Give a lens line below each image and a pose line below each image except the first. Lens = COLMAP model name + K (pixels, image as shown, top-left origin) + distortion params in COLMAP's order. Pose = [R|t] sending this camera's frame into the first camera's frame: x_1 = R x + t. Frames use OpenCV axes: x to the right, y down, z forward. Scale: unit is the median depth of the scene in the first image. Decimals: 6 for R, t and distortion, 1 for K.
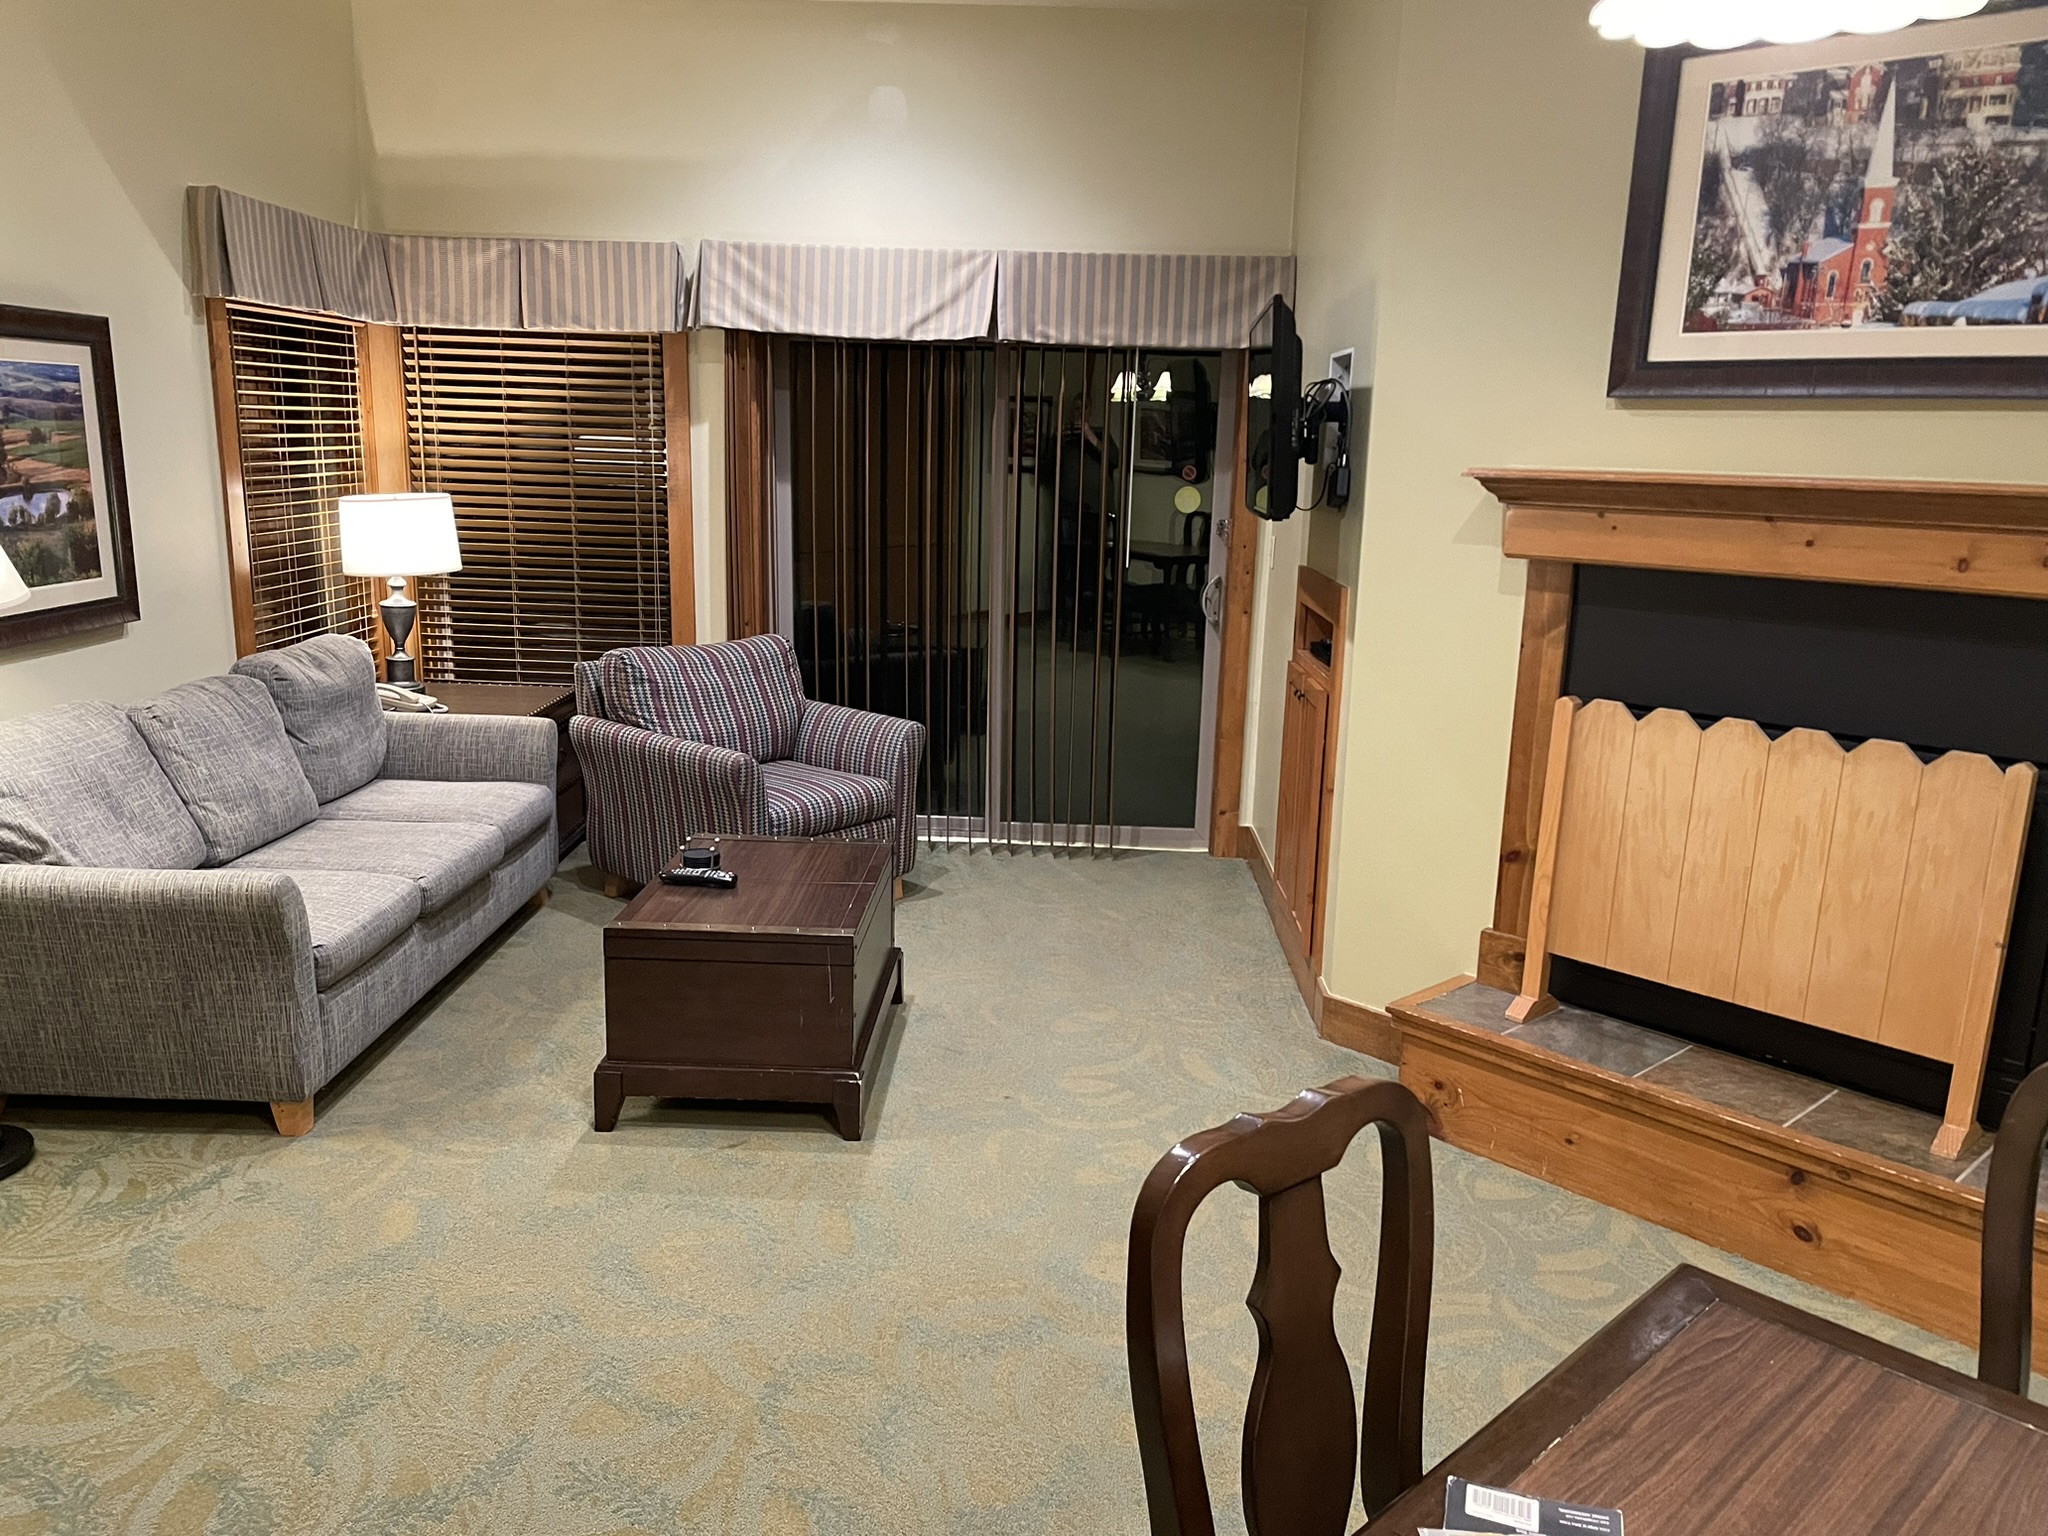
lens RADIAL K [[1538.4, 0, 1035.6], [0, 1538.4, 769.6], [0, 0, 1]] dist [0.080246, -0.092992]
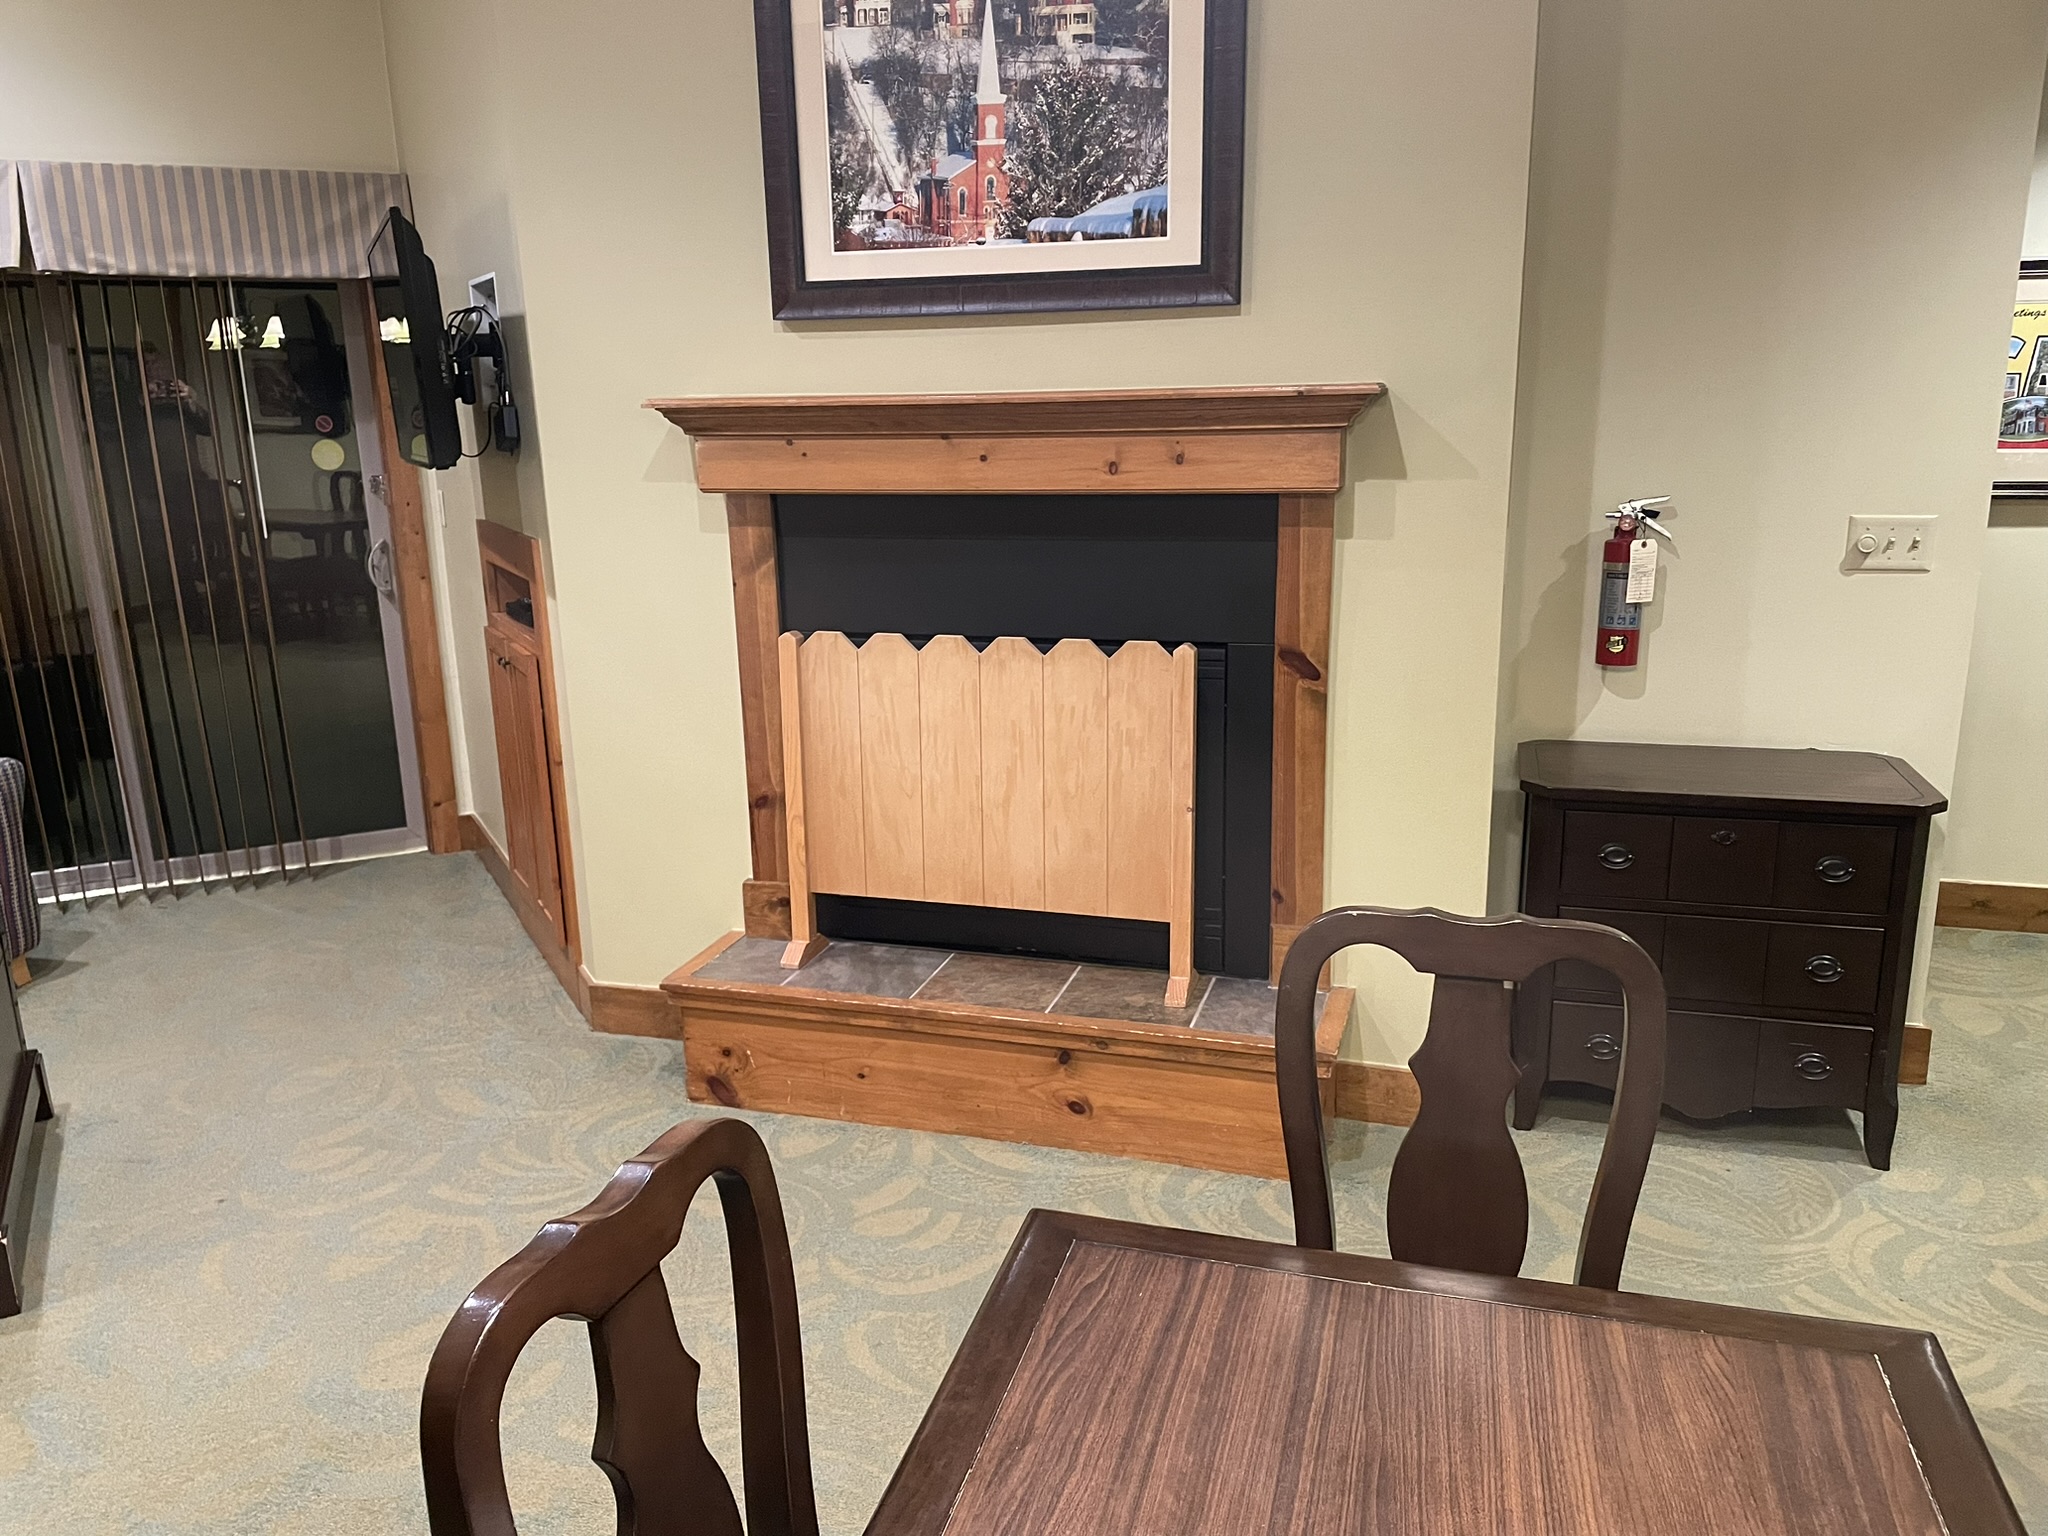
lens RADIAL K [[1538.4, 0, 1006.7], [0, 1538.4, 804.3], [0, 0, 1]] dist [0.080246, -0.092992]
pose [[0.876330, -0.169094, 0.451058, 0.007250], [0.144576, 0.985522, 0.088568, -0.006395], [-0.459504, -0.012402, 0.888089, 0.075342]]
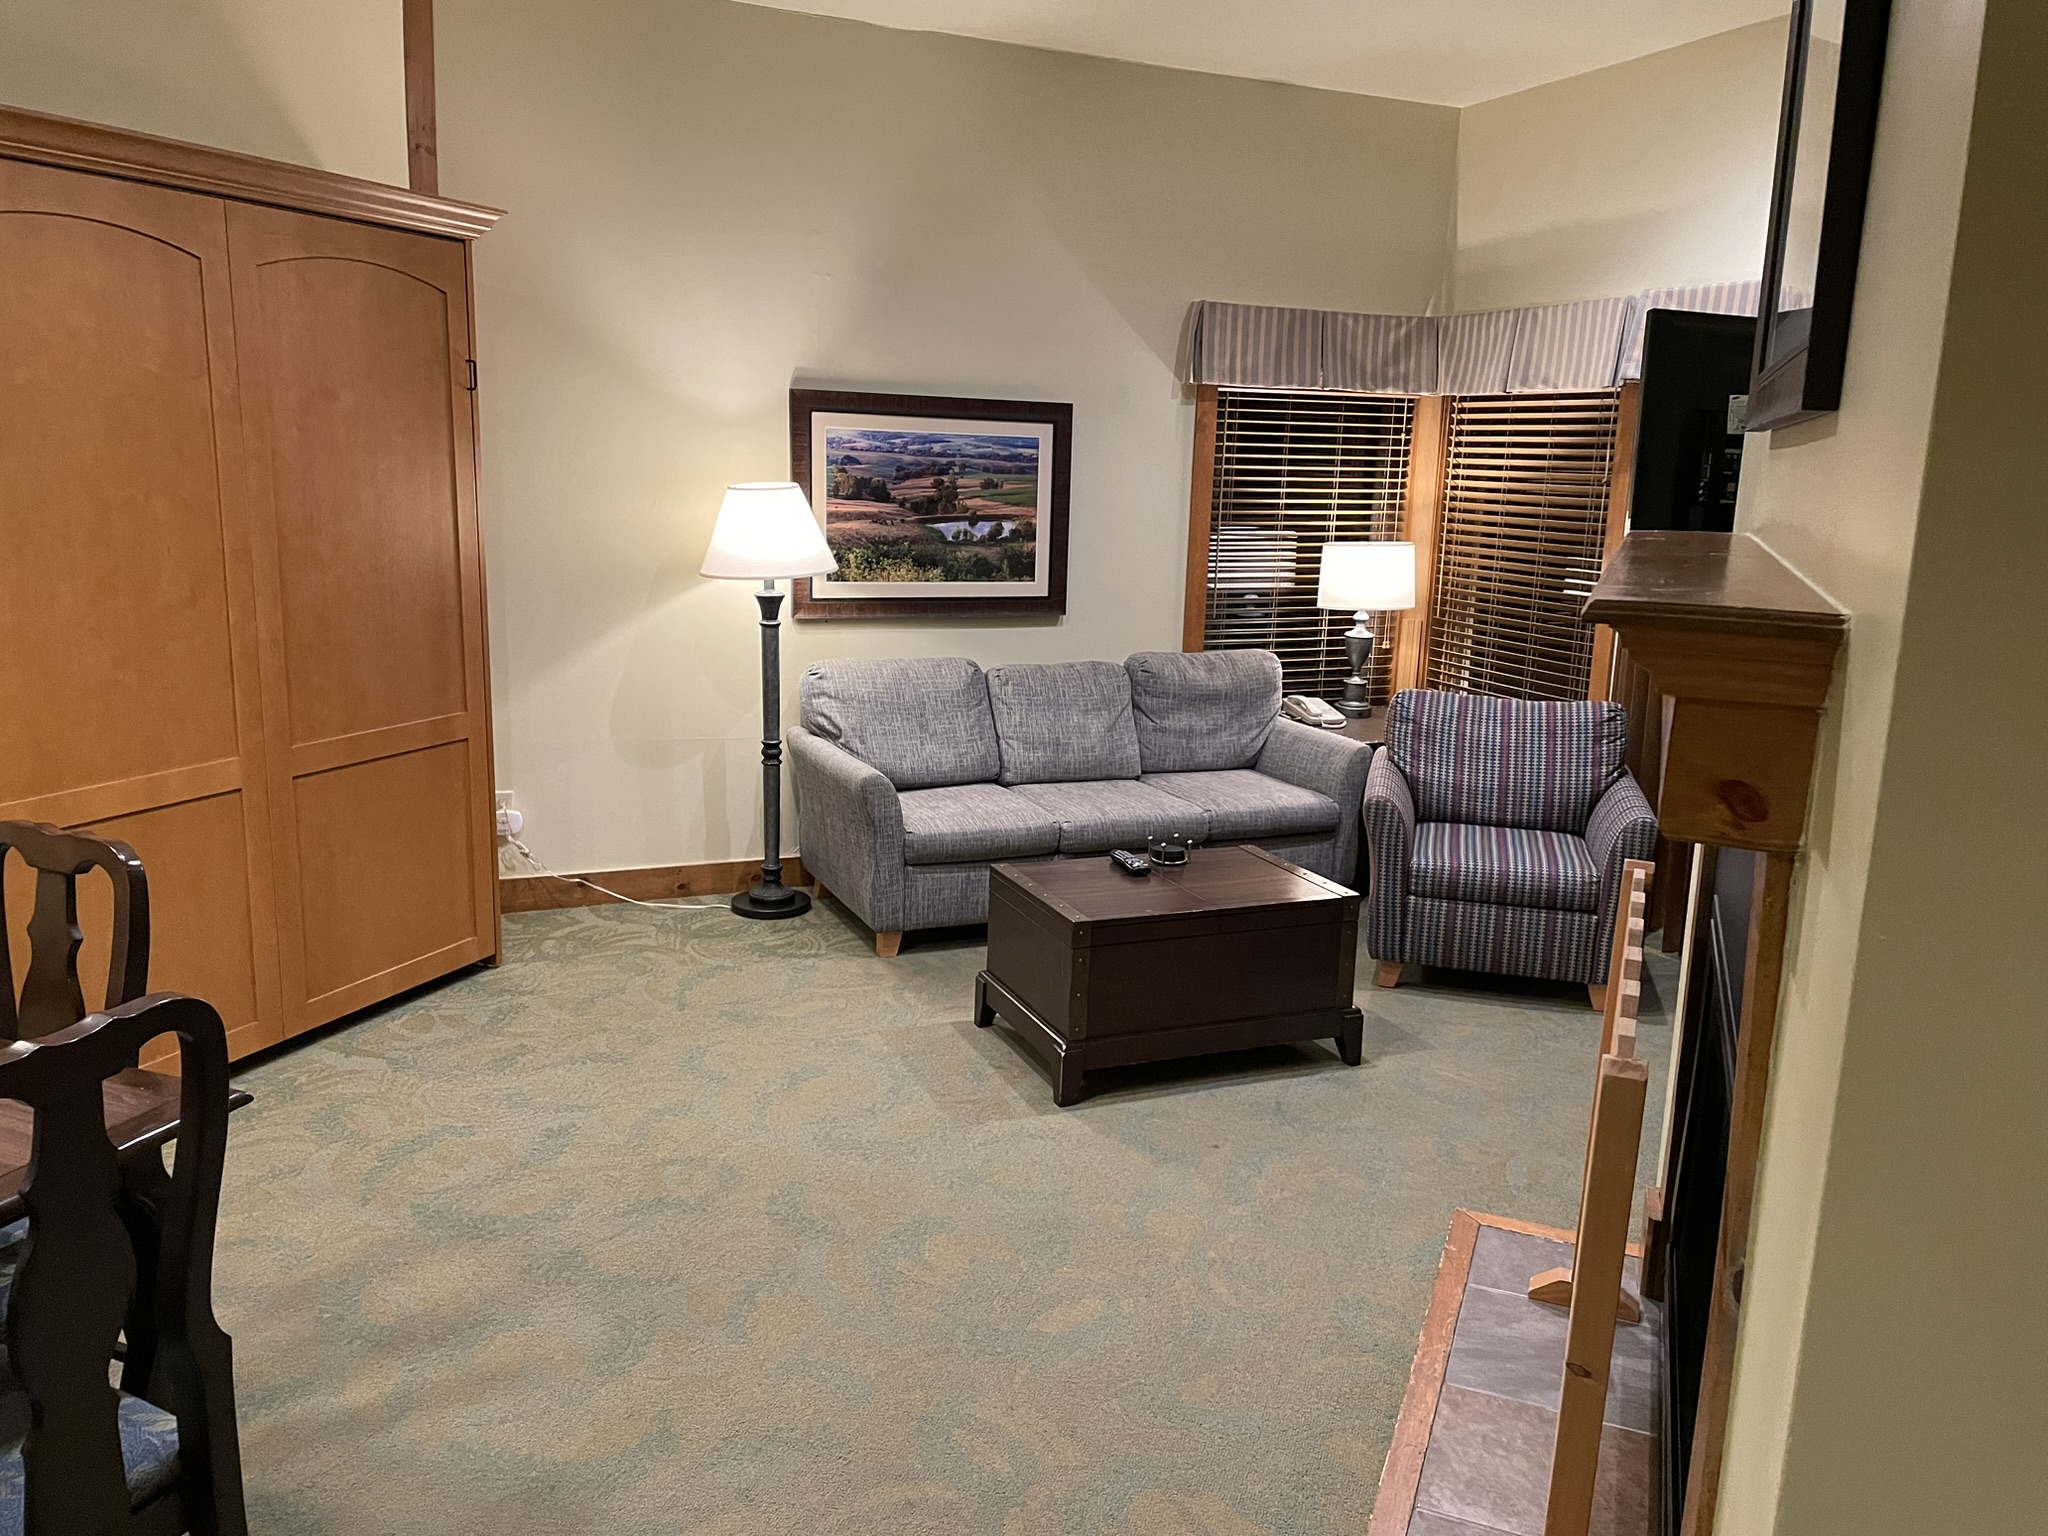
lens RADIAL K [[1538.4, 0, 1036.4], [0, 1538.4, 759.2], [0, 0, 1]] dist [0.080246, -0.092992]
pose [[0.427077, 0.165093, -0.889016, 0.703673], [-0.211094, 0.974227, 0.079509, -0.075876], [0.879229, 0.153710, 0.450920, 0.377552]]
